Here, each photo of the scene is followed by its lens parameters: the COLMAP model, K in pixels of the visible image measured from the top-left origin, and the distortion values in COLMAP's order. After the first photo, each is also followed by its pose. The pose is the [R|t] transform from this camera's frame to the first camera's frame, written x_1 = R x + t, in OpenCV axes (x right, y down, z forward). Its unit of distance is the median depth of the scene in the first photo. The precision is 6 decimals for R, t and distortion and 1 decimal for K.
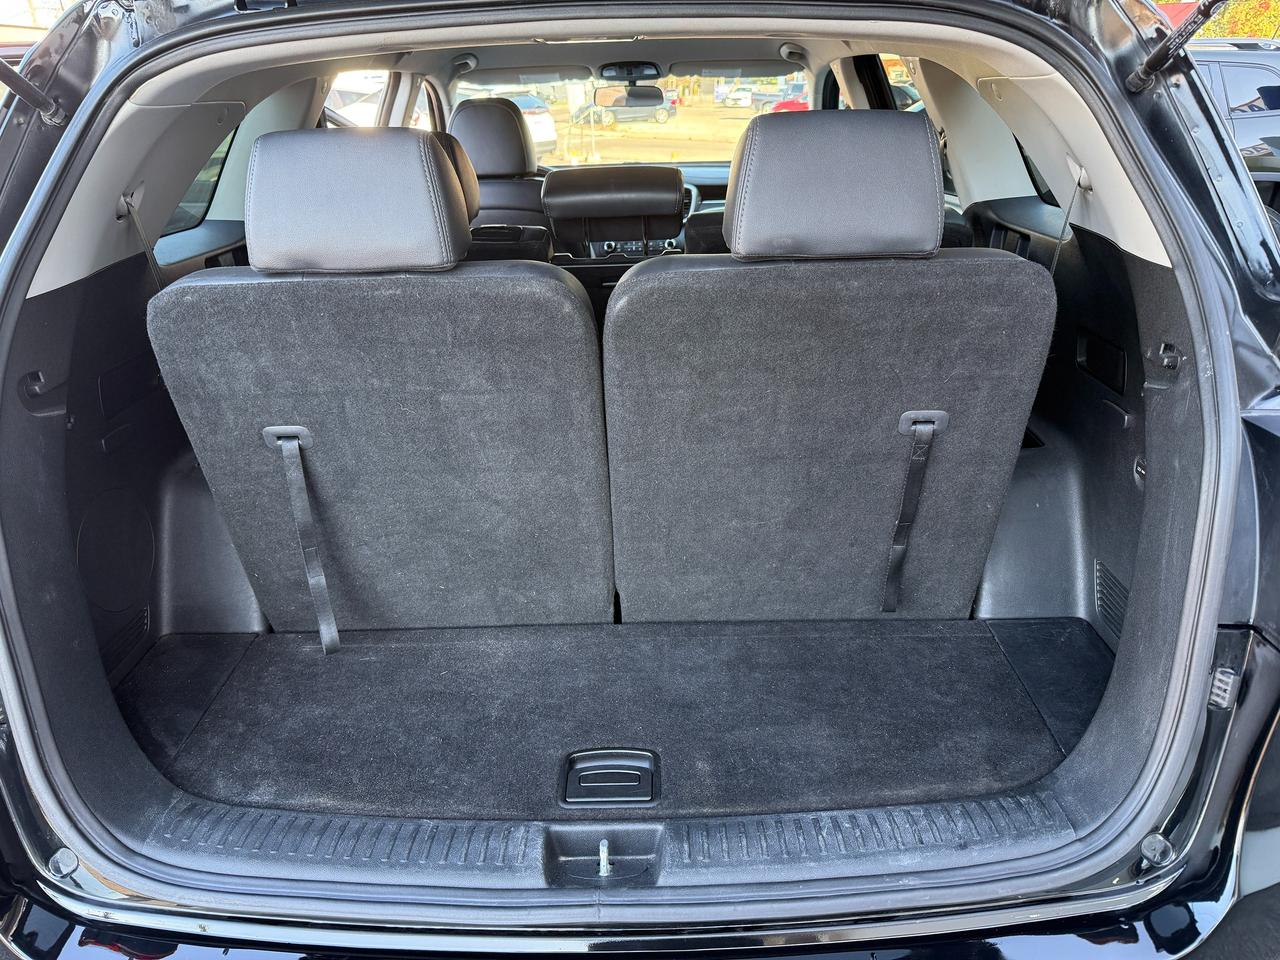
lens RADIAL K [[927.5, 0, 636.4], [0, 927.5, 495.8], [0, 0, 1]] dist [-0.006958, -0.006829]
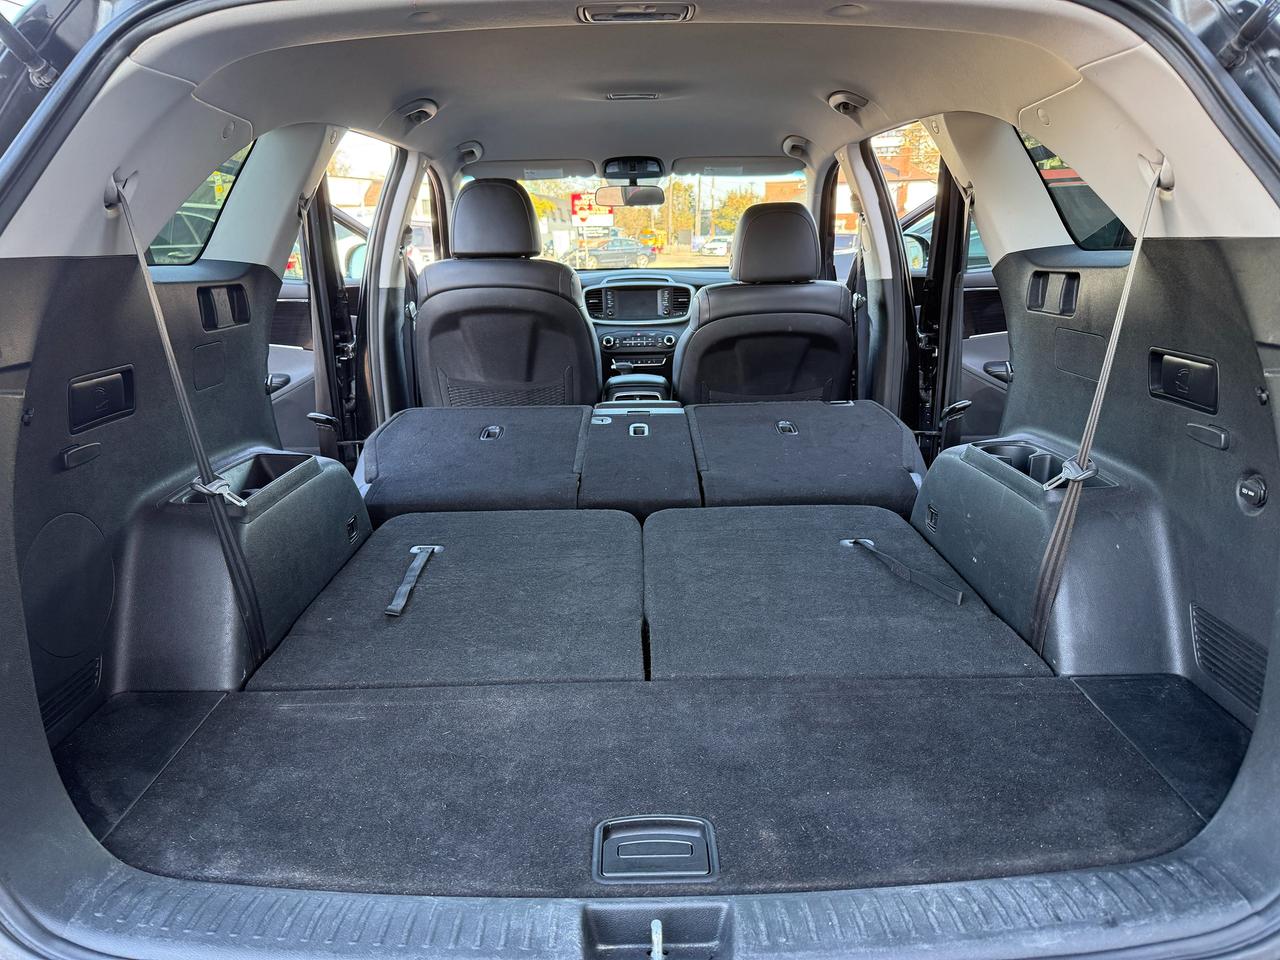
lens RADIAL K [[927.5, 0, 633.4], [0, 927.5, 491.0], [0, 0, 1]] dist [-0.006958, -0.006829]
pose [[0.999775, 0.007698, 0.019754, -0.059086], [-0.004651, 0.988689, -0.149911, 0.104375], [-0.020684, 0.149785, 0.988502, 0.134288]]
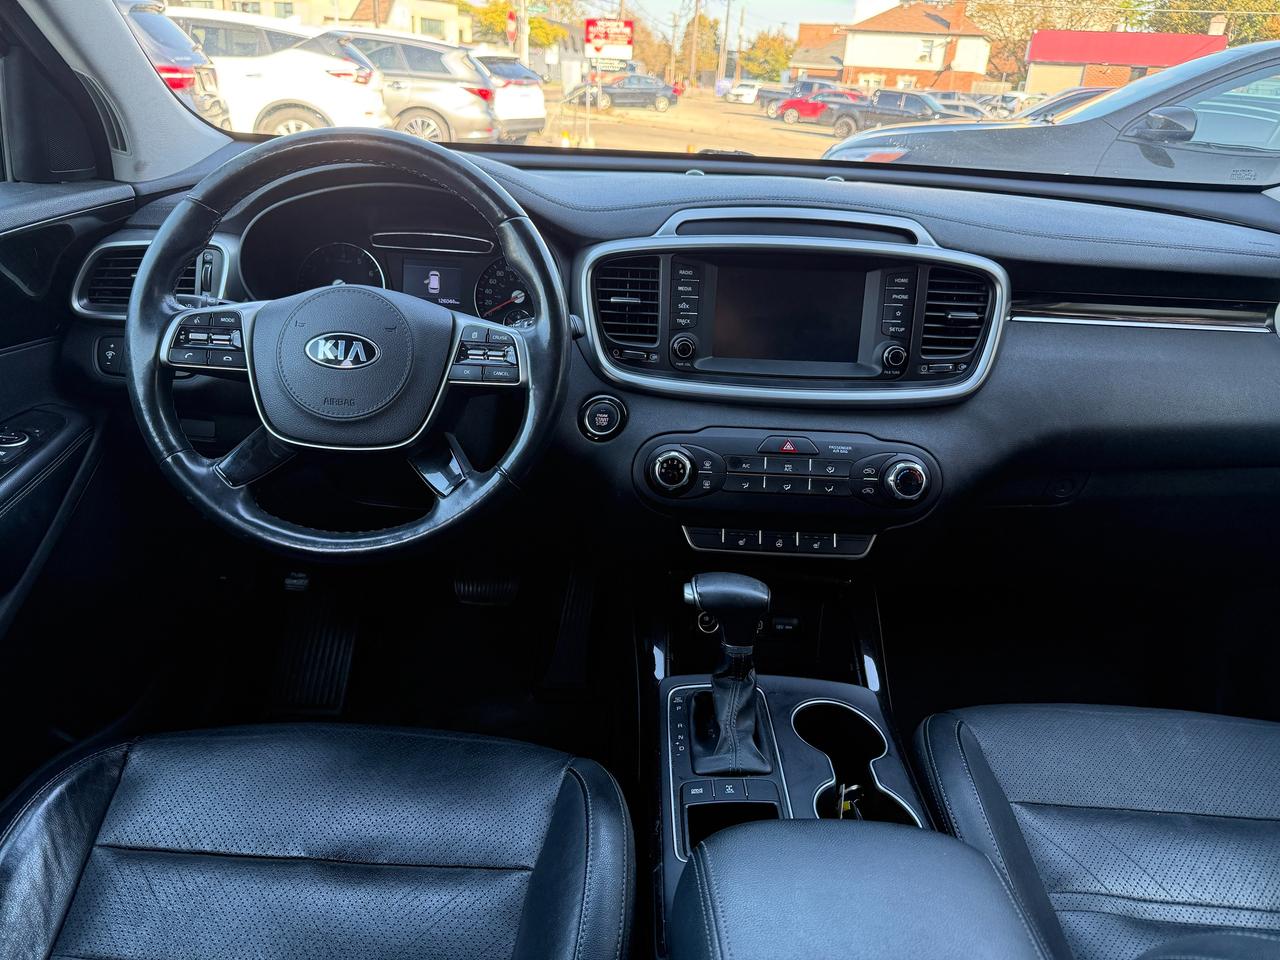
lens RADIAL K [[927.5, 0, 639.3], [0, 927.5, 480.0], [0, 0, 1]] dist [-0.006958, -0.006829]
pose [[0.996857, 0.069406, 0.038208, -0.139111], [-0.069206, 0.997581, -0.006538, -0.788899], [-0.038569, 0.003873, 0.999248, 2.212924]]
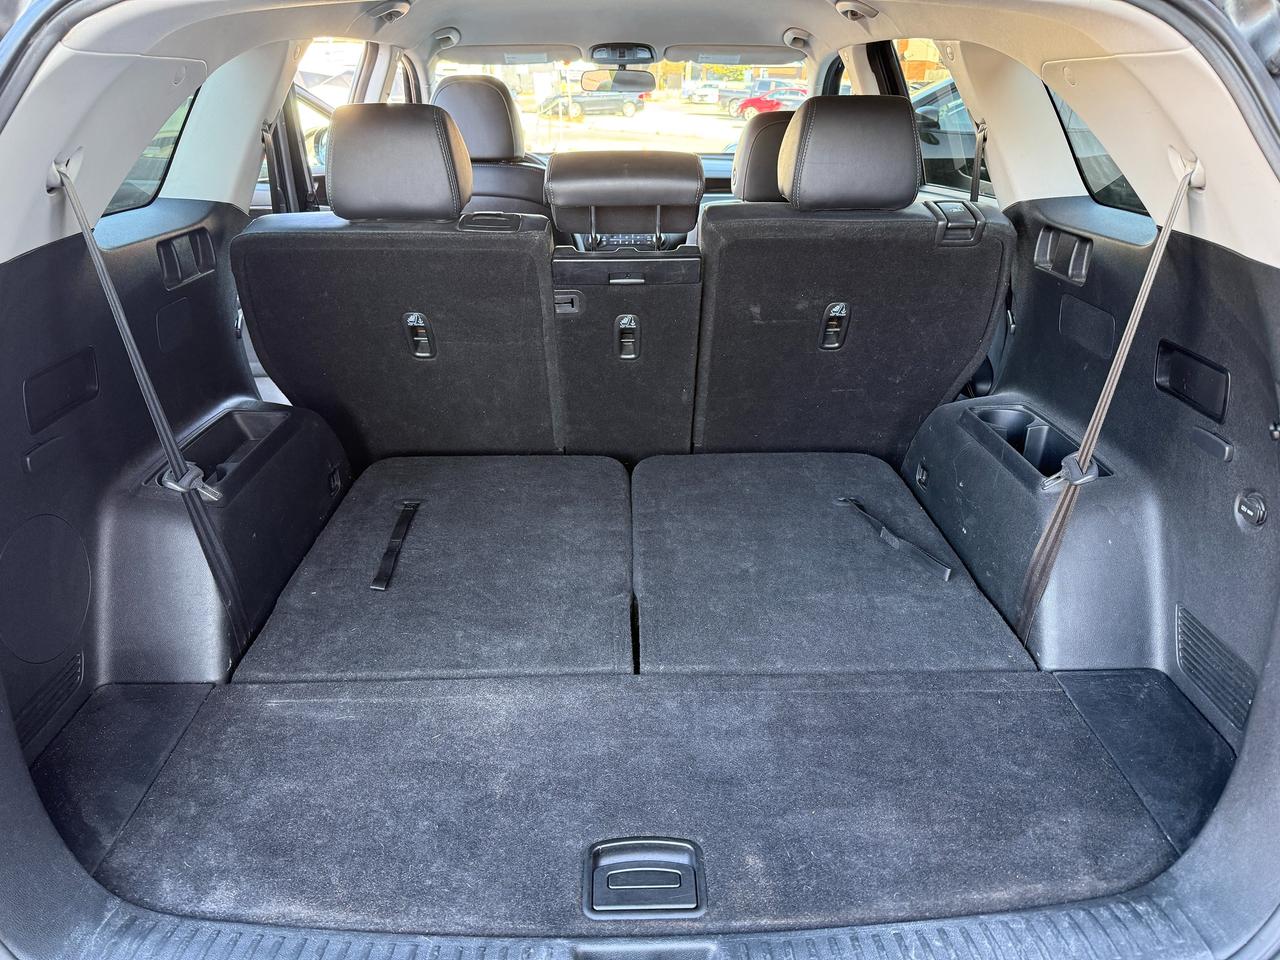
lens RADIAL K [[927.5, 0, 639.7], [0, 927.5, 488.1], [0, 0, 1]] dist [-0.006958, -0.006829]
pose [[0.998871, 0.012096, 0.045929, -0.067191], [-0.012024, 0.999926, -0.001845, -0.039236], [-0.045948, 0.001291, 0.998943, 0.149757]]
